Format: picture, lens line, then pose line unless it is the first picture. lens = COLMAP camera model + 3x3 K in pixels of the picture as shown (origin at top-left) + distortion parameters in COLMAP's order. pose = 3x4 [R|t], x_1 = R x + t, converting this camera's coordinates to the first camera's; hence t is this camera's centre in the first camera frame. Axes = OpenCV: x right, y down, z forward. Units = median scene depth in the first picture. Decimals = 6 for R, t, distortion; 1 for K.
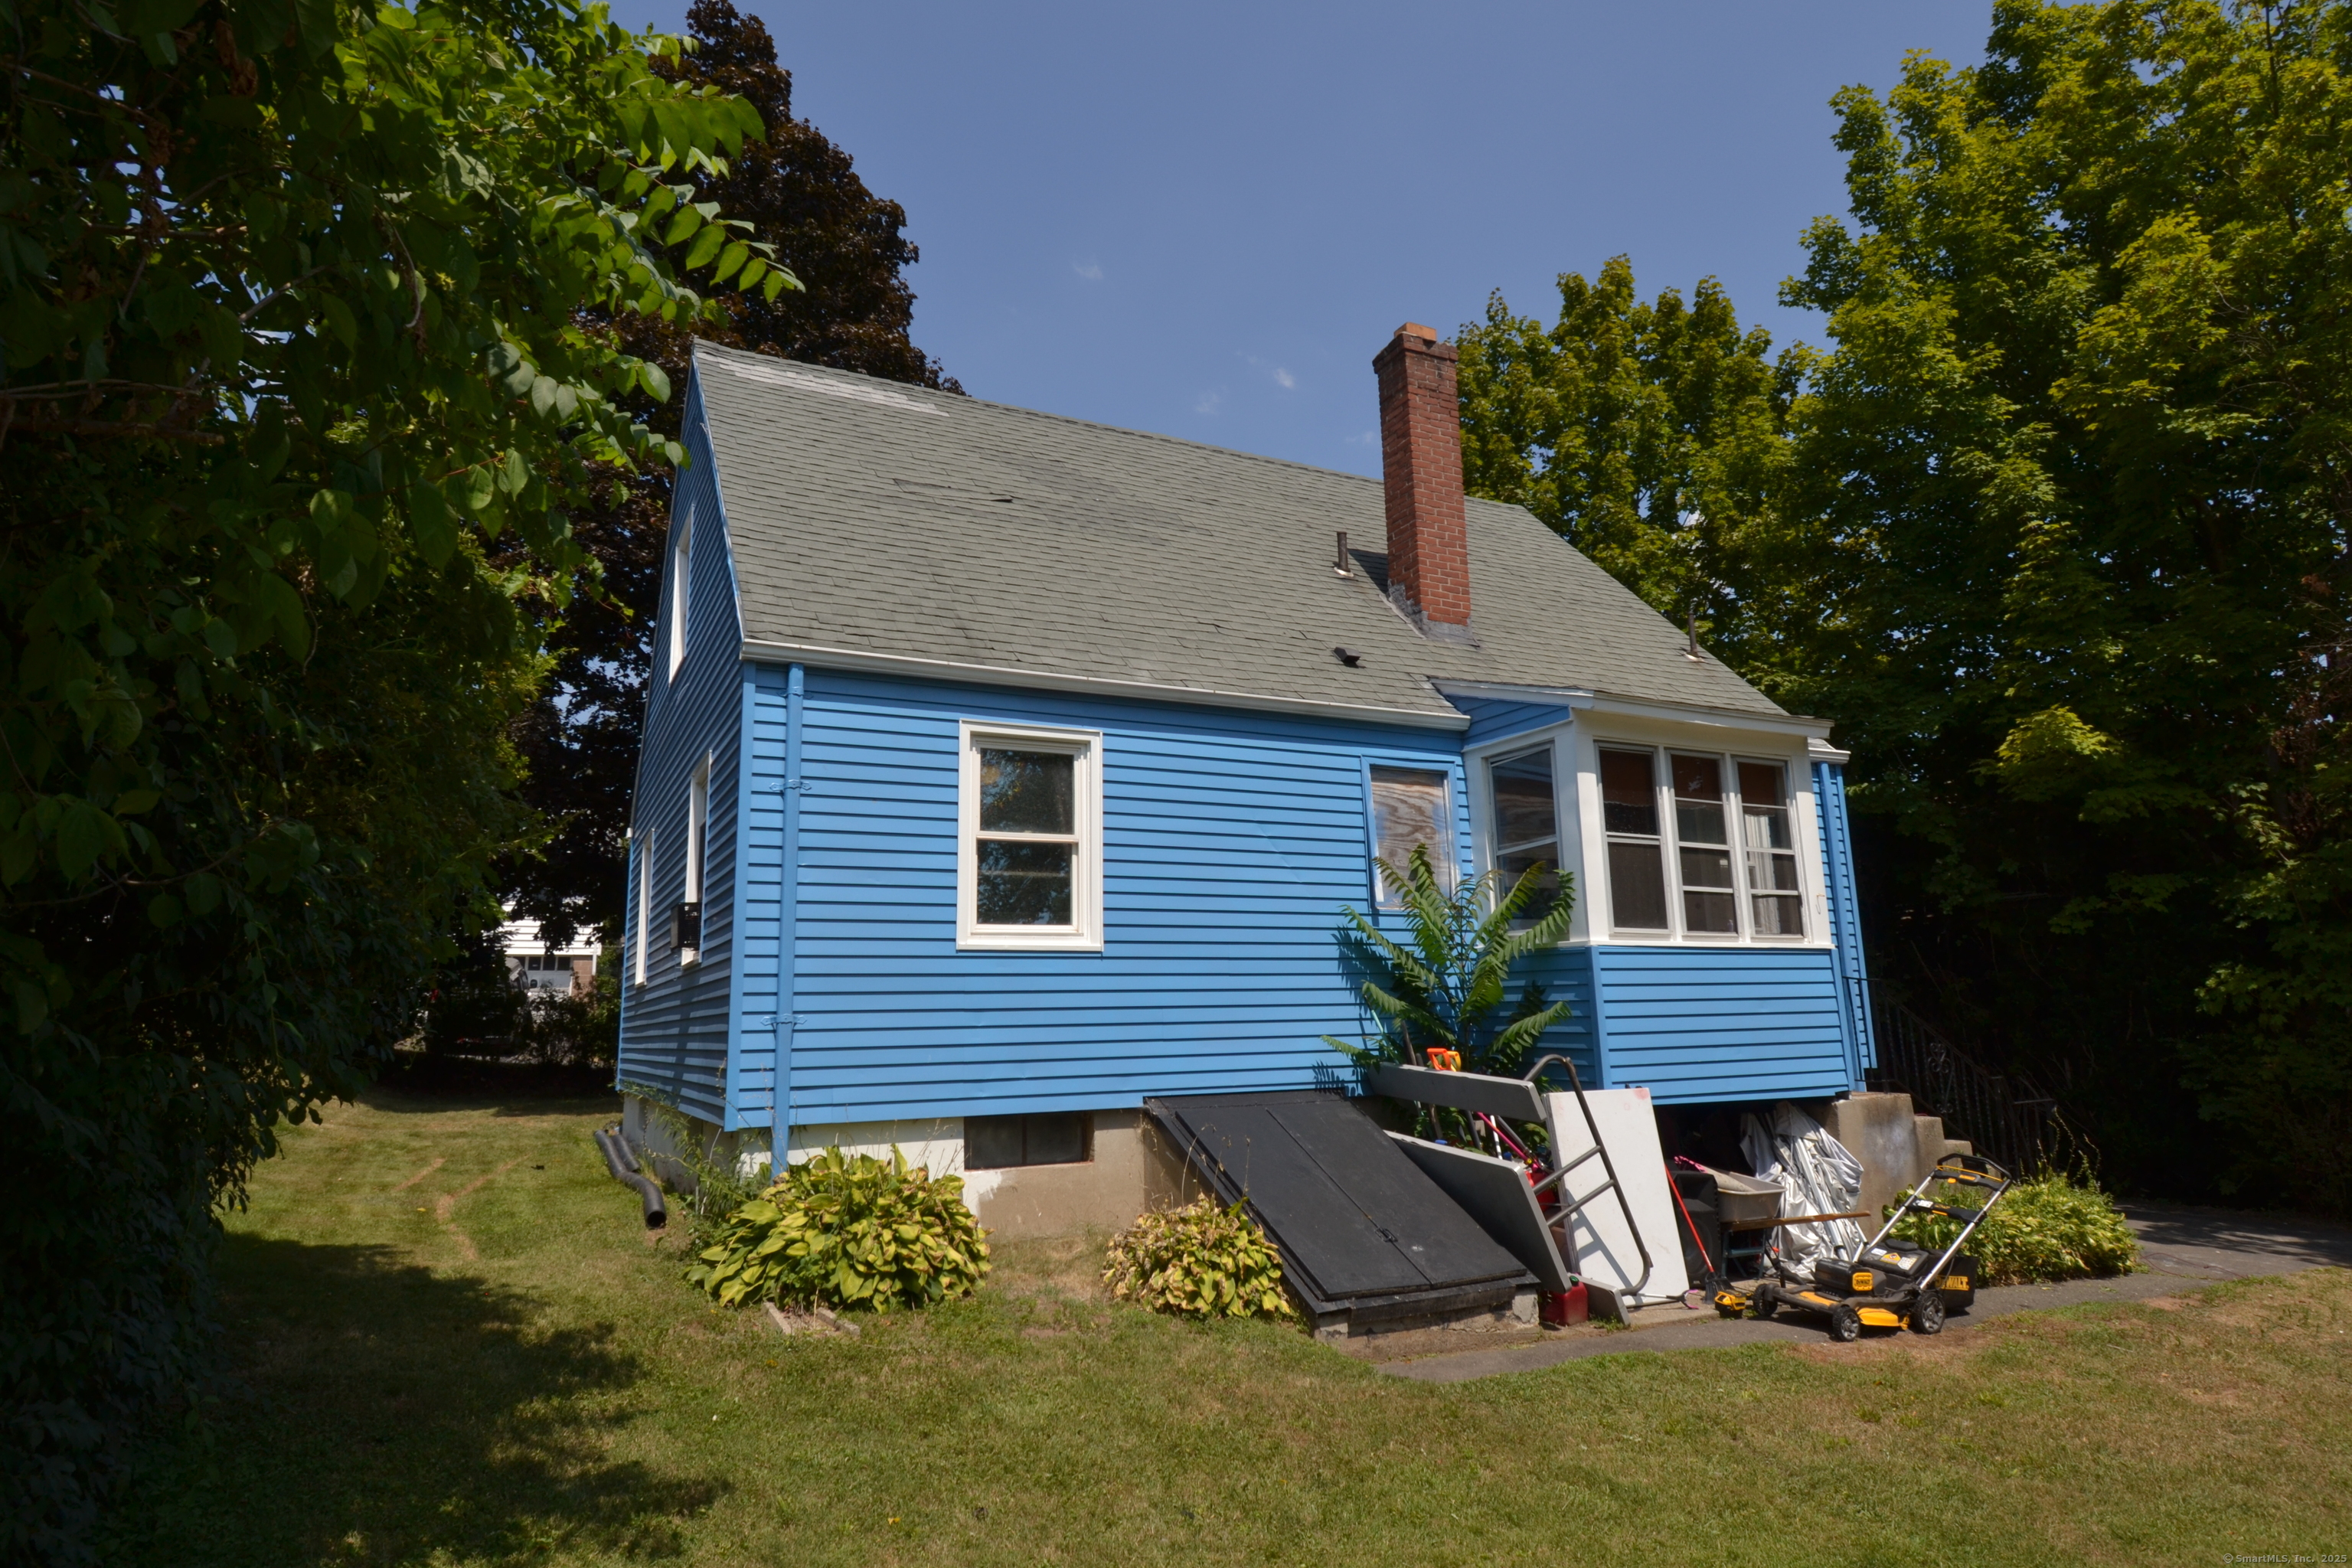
lens RADIAL K [[1342.4, 0, 1184.9], [0, 1342.4, 789.0], [0, 0, 1]] dist [-0.005400, -0.000343]
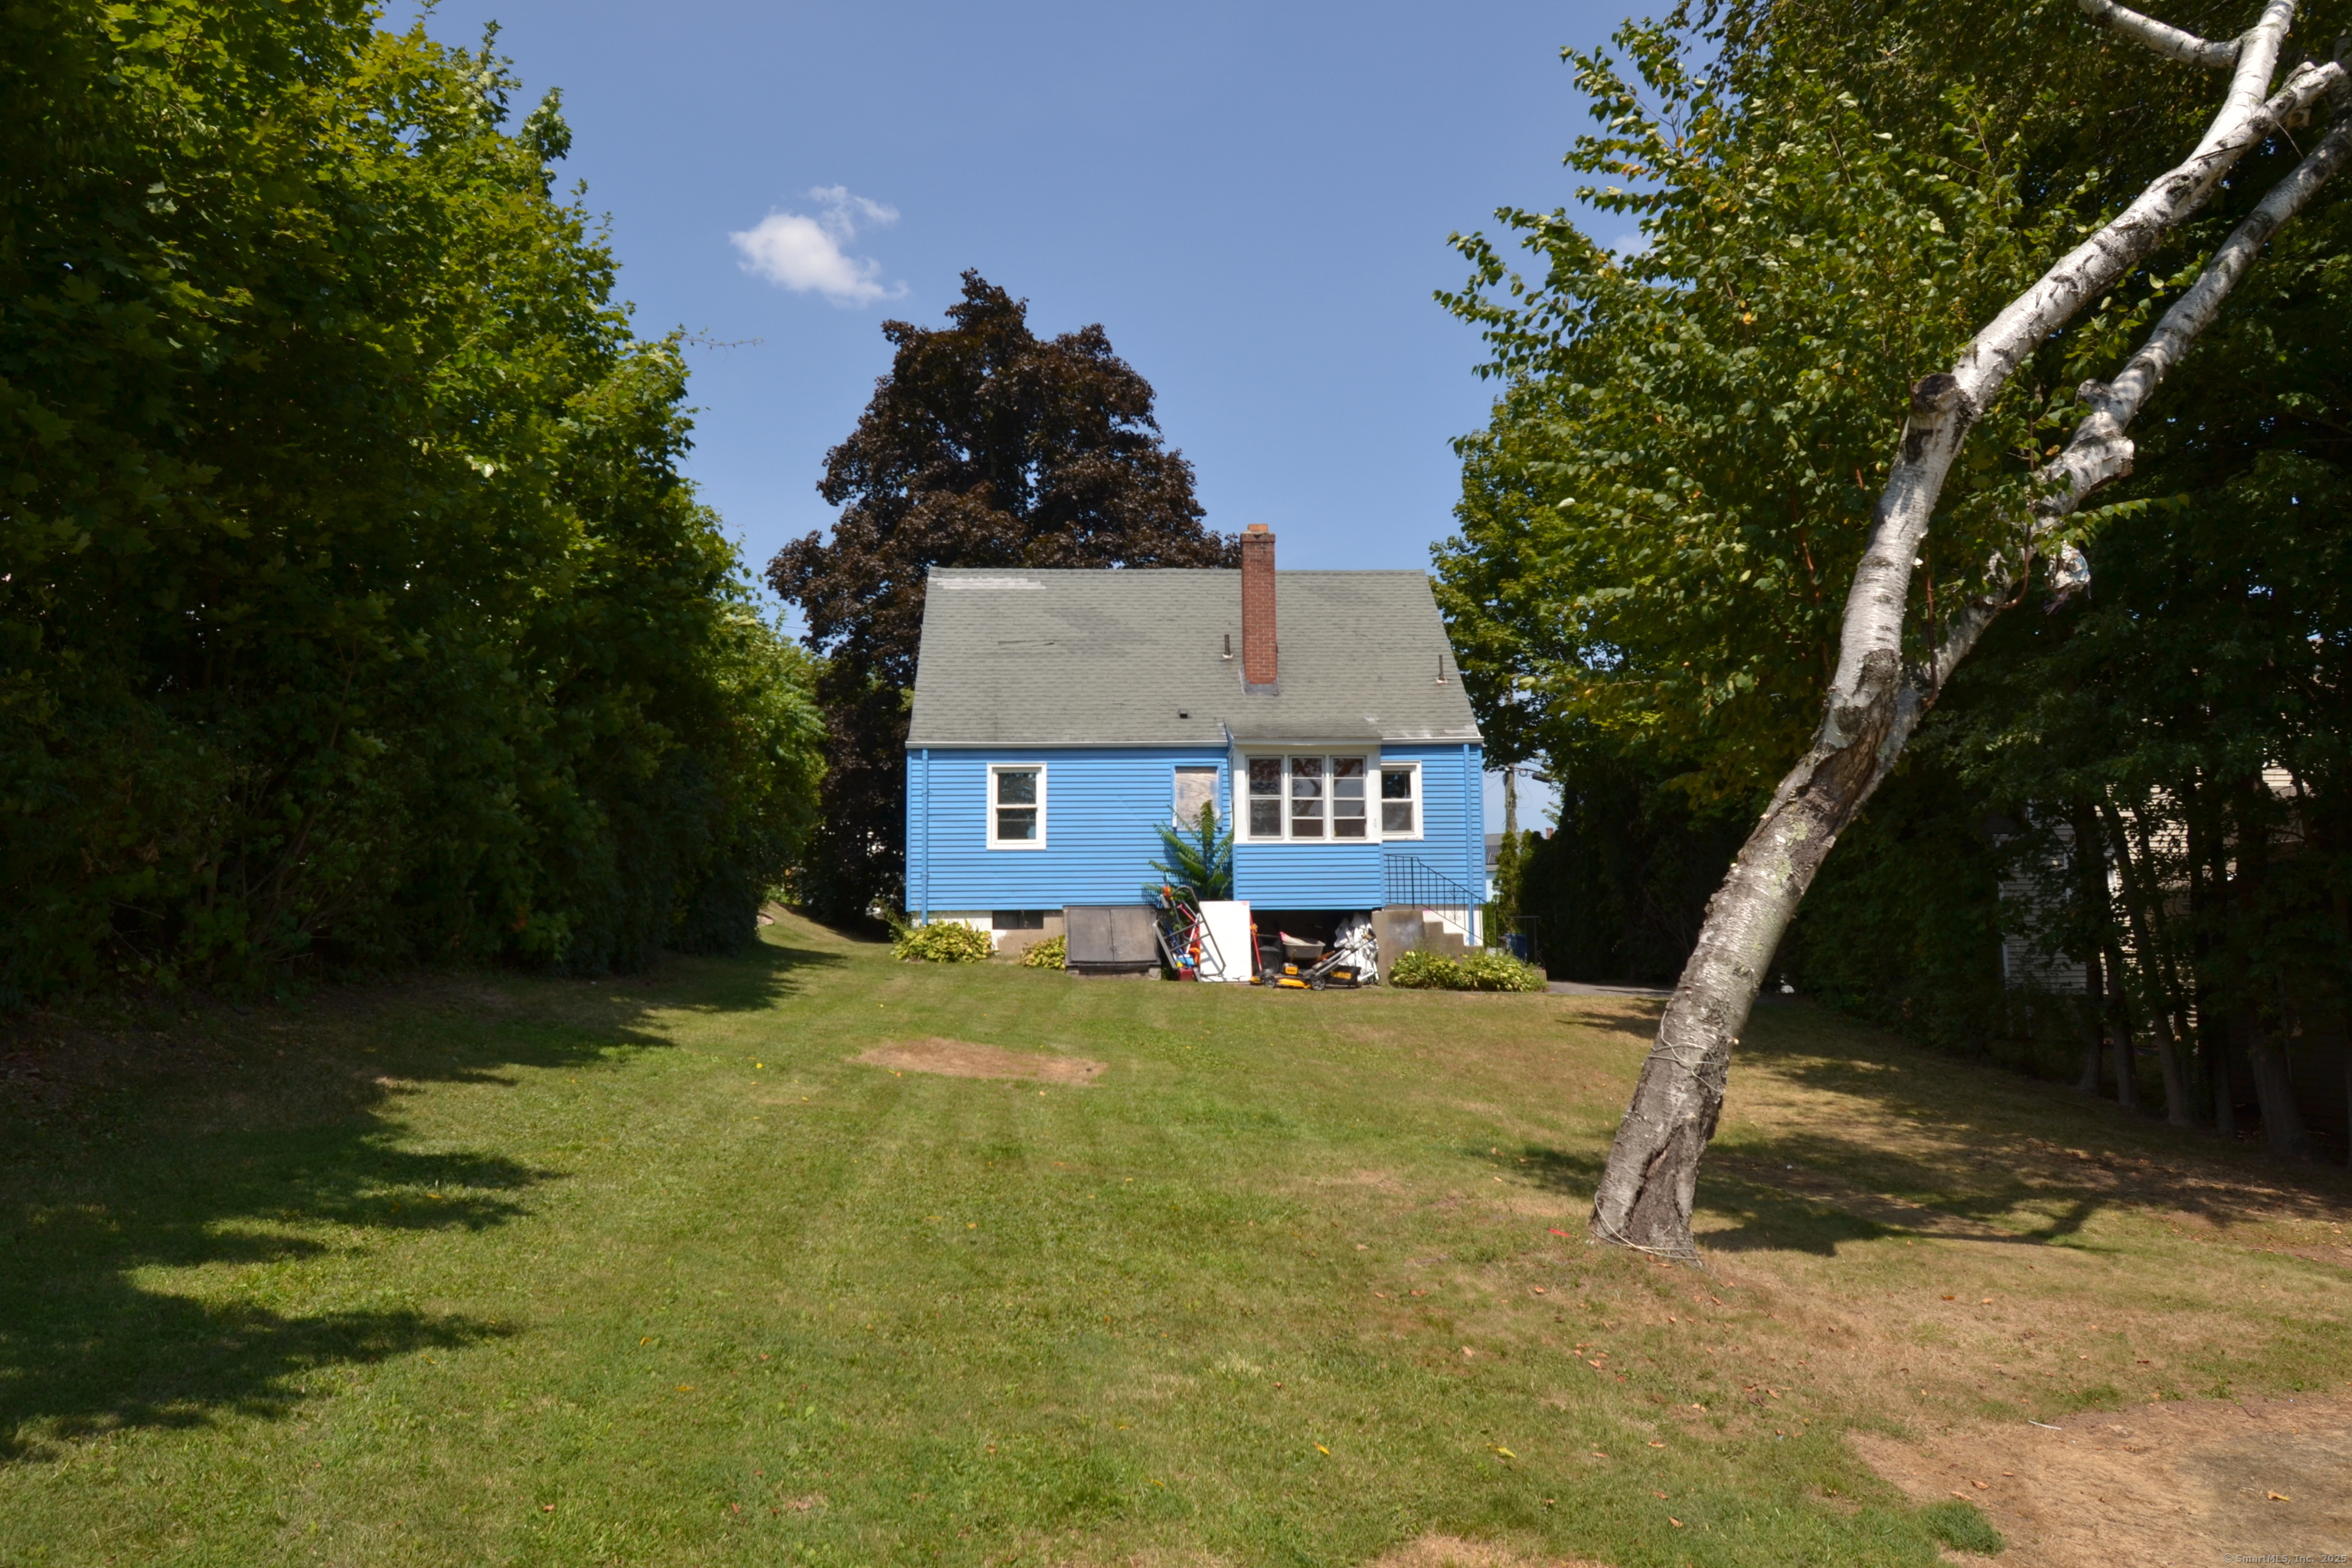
lens RADIAL K [[1630.6, 0, 1171.7], [0, 1630.6, 781.4], [0, 0, 1]] dist [-0.000767, -0.000022]
pose [[0.923920, -0.033132, -0.381148, 1.353259], [0.060486, 0.996363, 0.060011, -0.181308], [0.377774, -0.078500, 0.922564, -1.778106]]
